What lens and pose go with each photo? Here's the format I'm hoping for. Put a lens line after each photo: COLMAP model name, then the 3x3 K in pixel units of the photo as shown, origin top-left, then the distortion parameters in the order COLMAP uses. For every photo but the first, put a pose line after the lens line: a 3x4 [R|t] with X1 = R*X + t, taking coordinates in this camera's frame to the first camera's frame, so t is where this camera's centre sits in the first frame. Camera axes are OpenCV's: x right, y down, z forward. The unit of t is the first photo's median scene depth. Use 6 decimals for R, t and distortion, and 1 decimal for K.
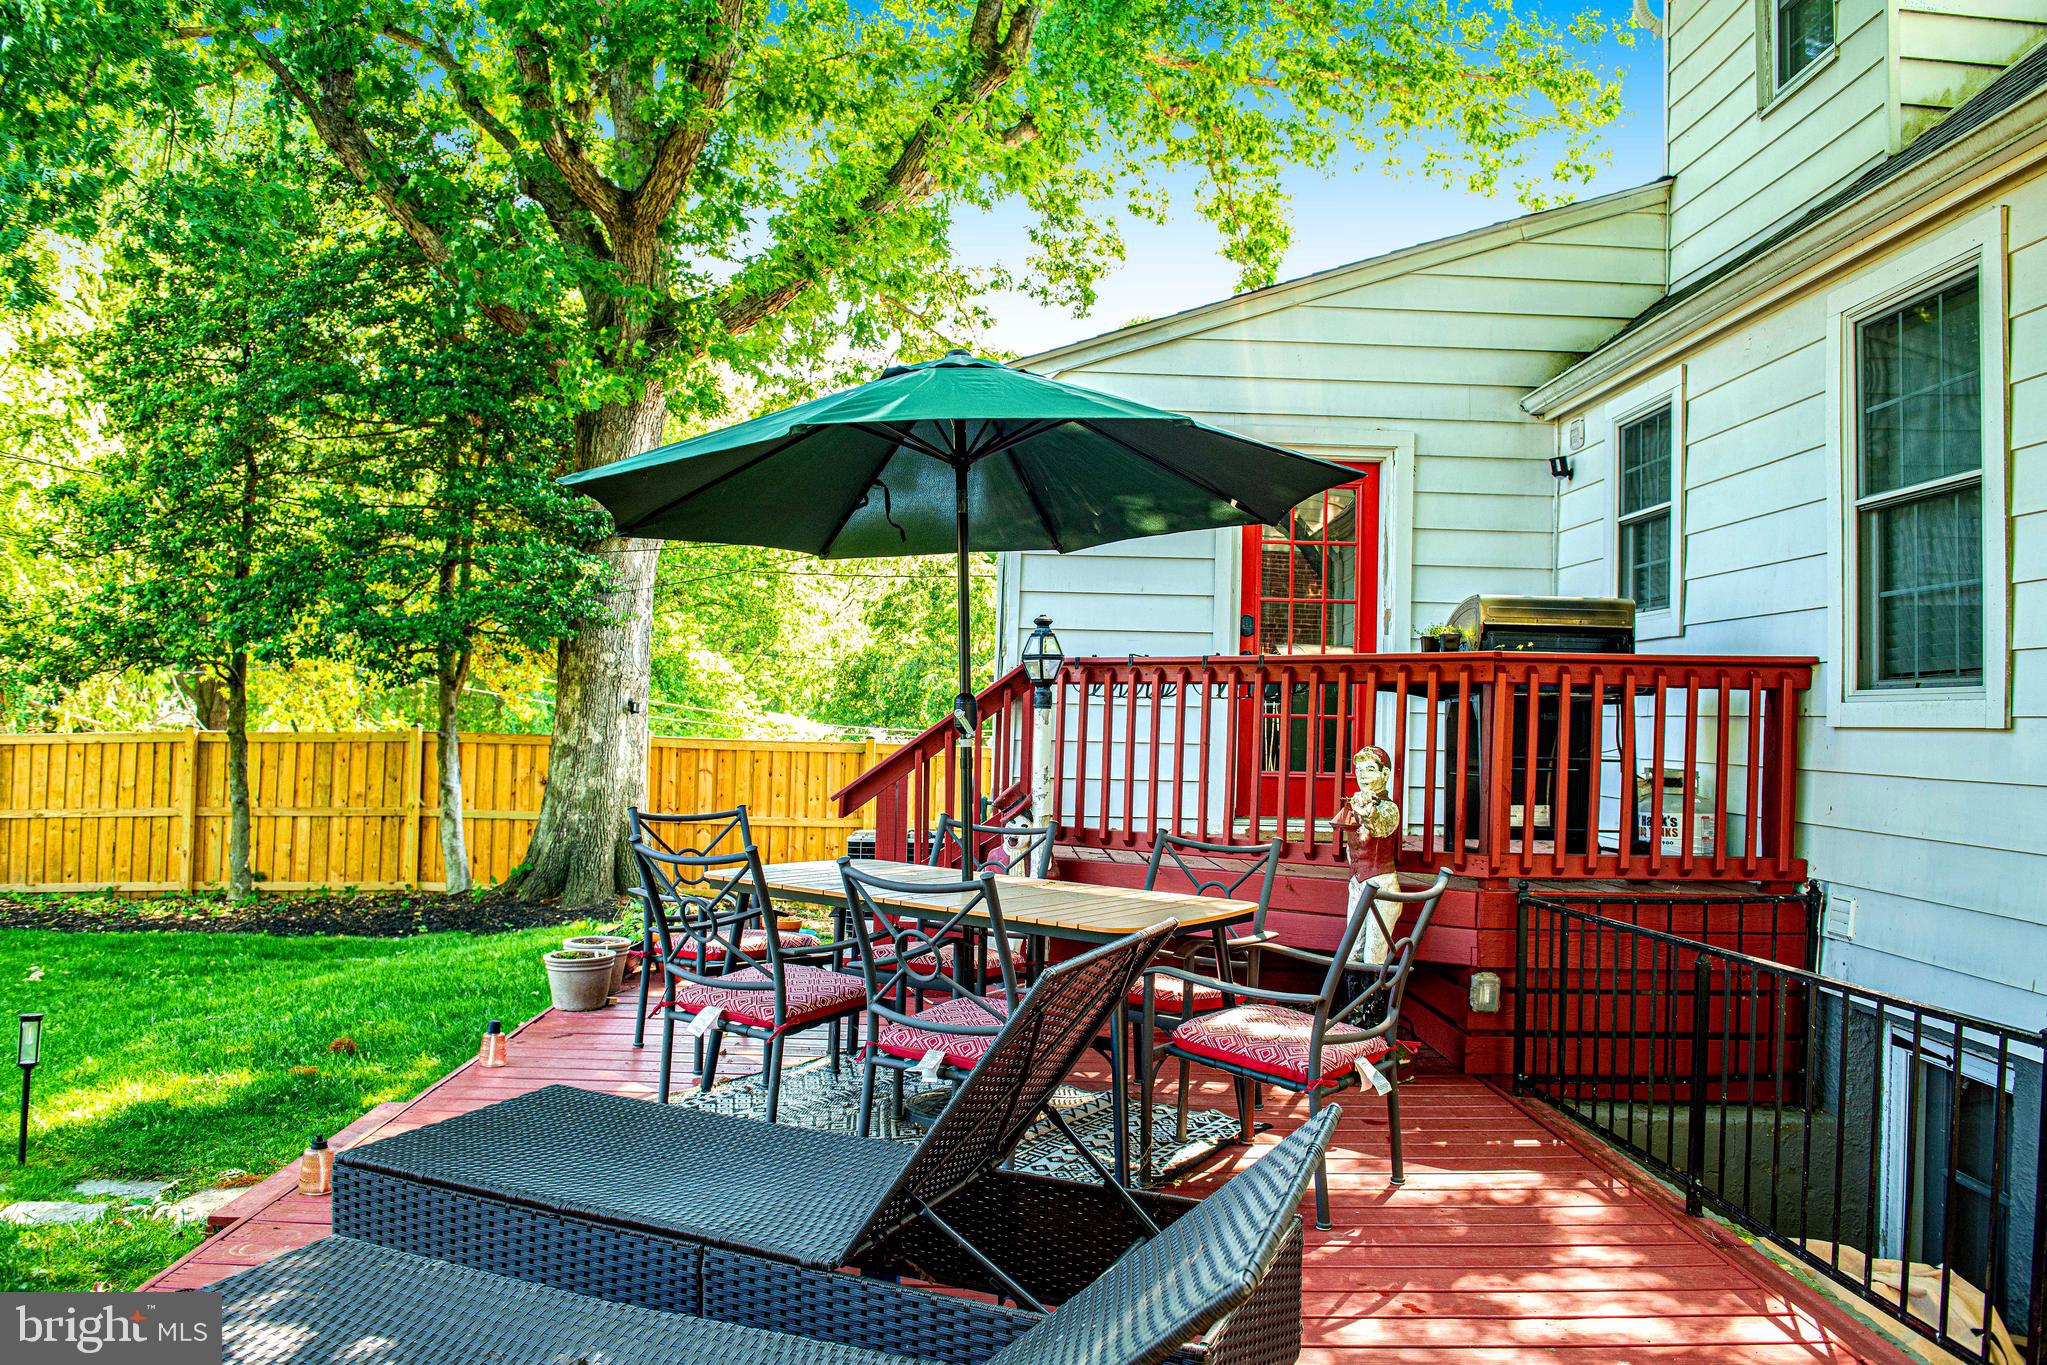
lens RADIAL K [[1466.5, 0, 1023.1], [0, 1466.5, 648.9], [0, 0, 1]] dist [-0.046191, 0.002019]
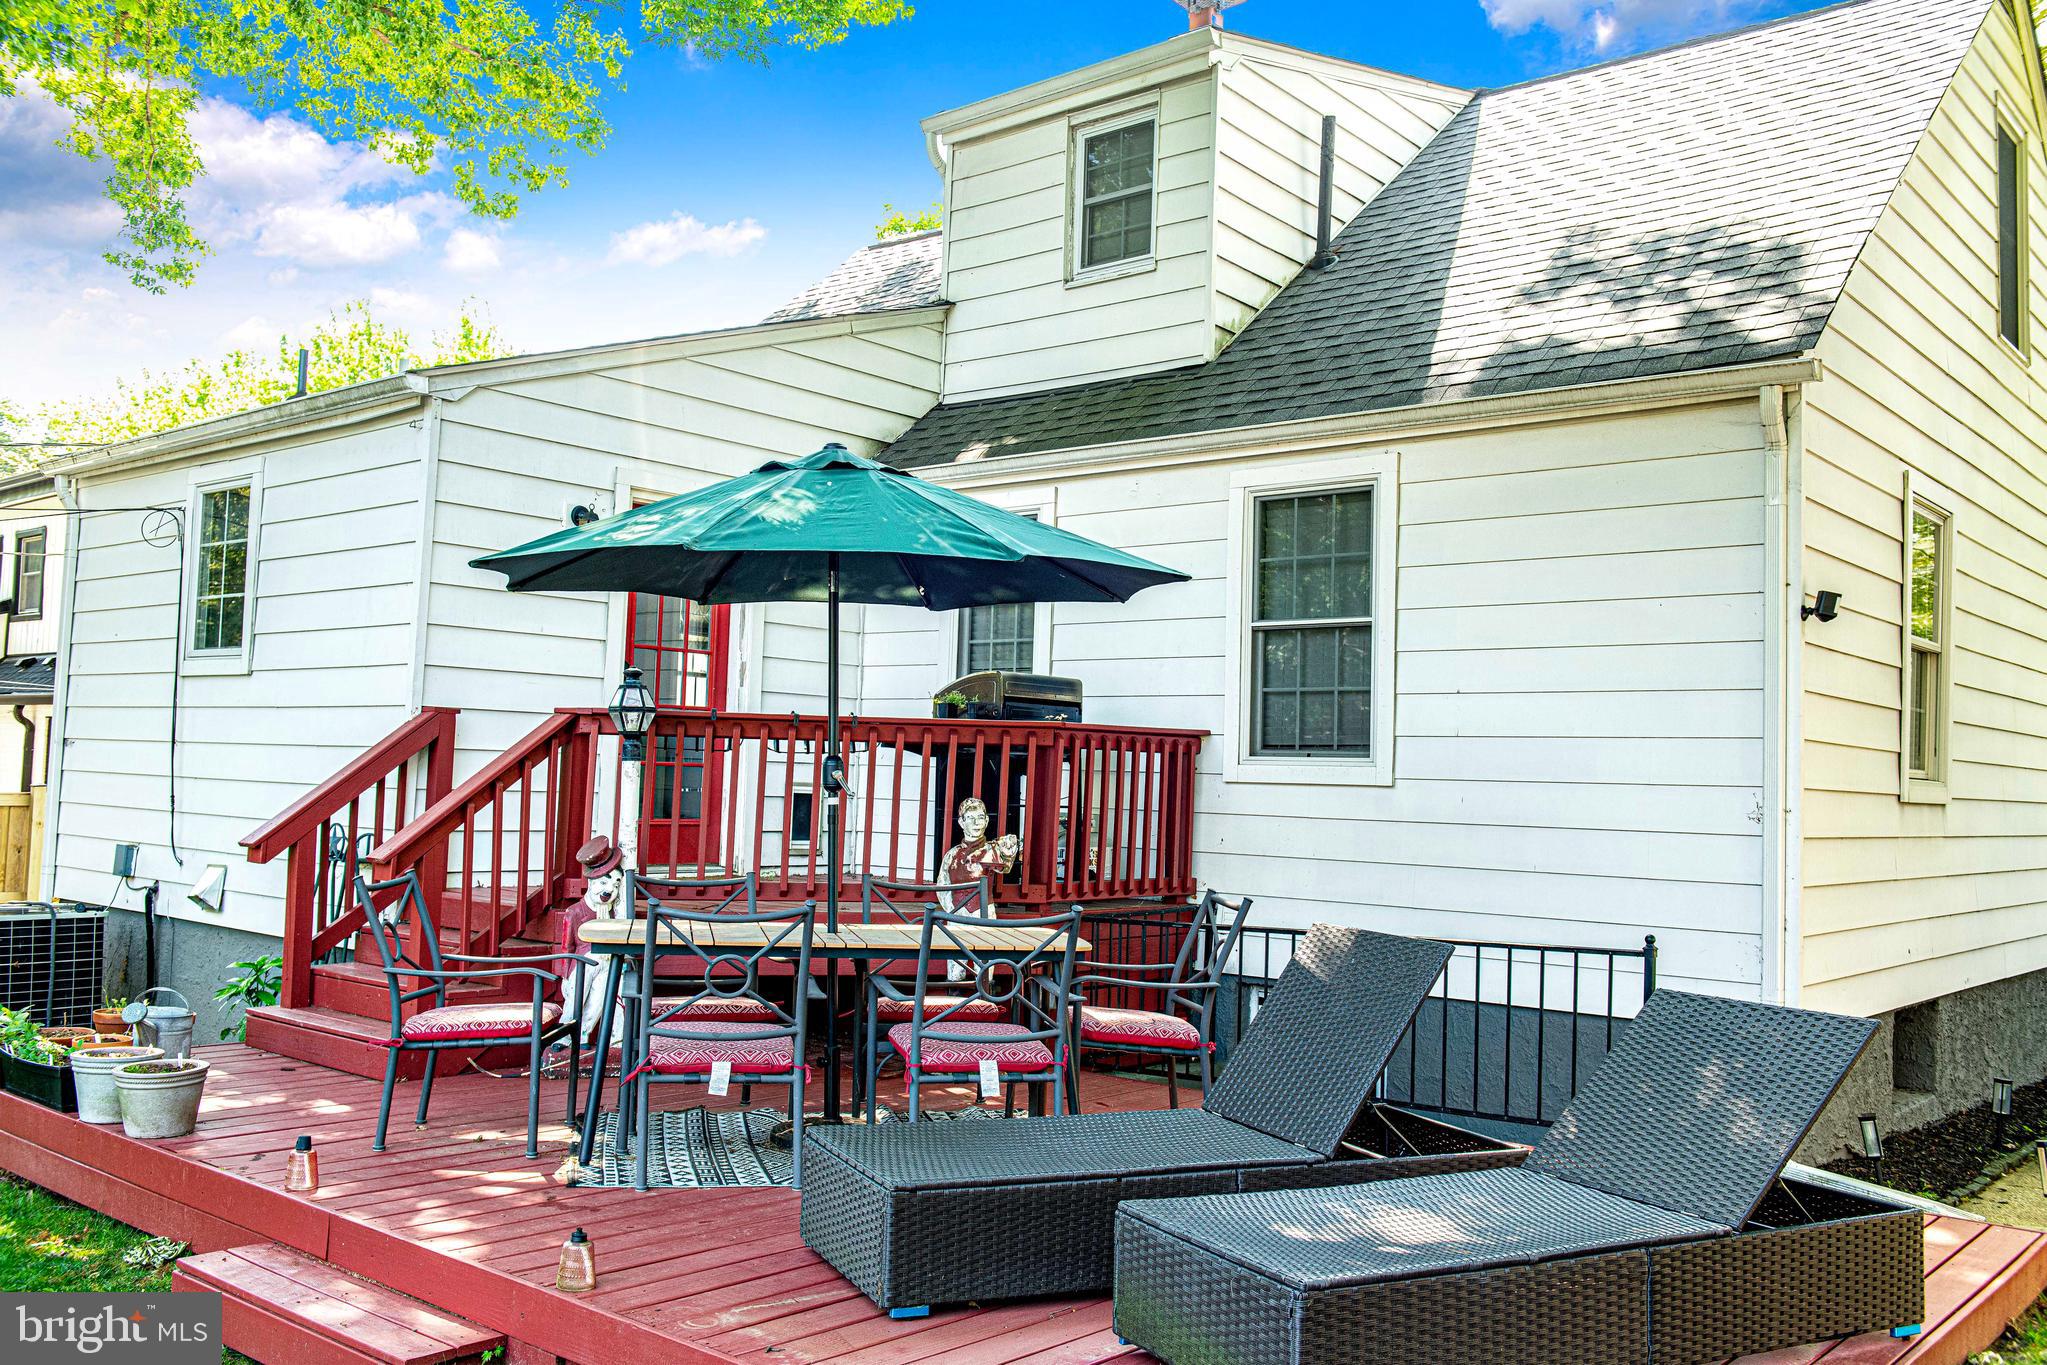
lens RADIAL K [[1742.2, 0, 1023.5], [0, 1742.2, 682.5], [0, 0, 1]] dist [0.000891, 0.003098]
pose [[0.662519, 0.039760, 0.747989, -0.790372], [-0.048600, 0.998768, -0.010044, -0.014894], [-0.747467, -0.029698, 0.663635, 0.025127]]
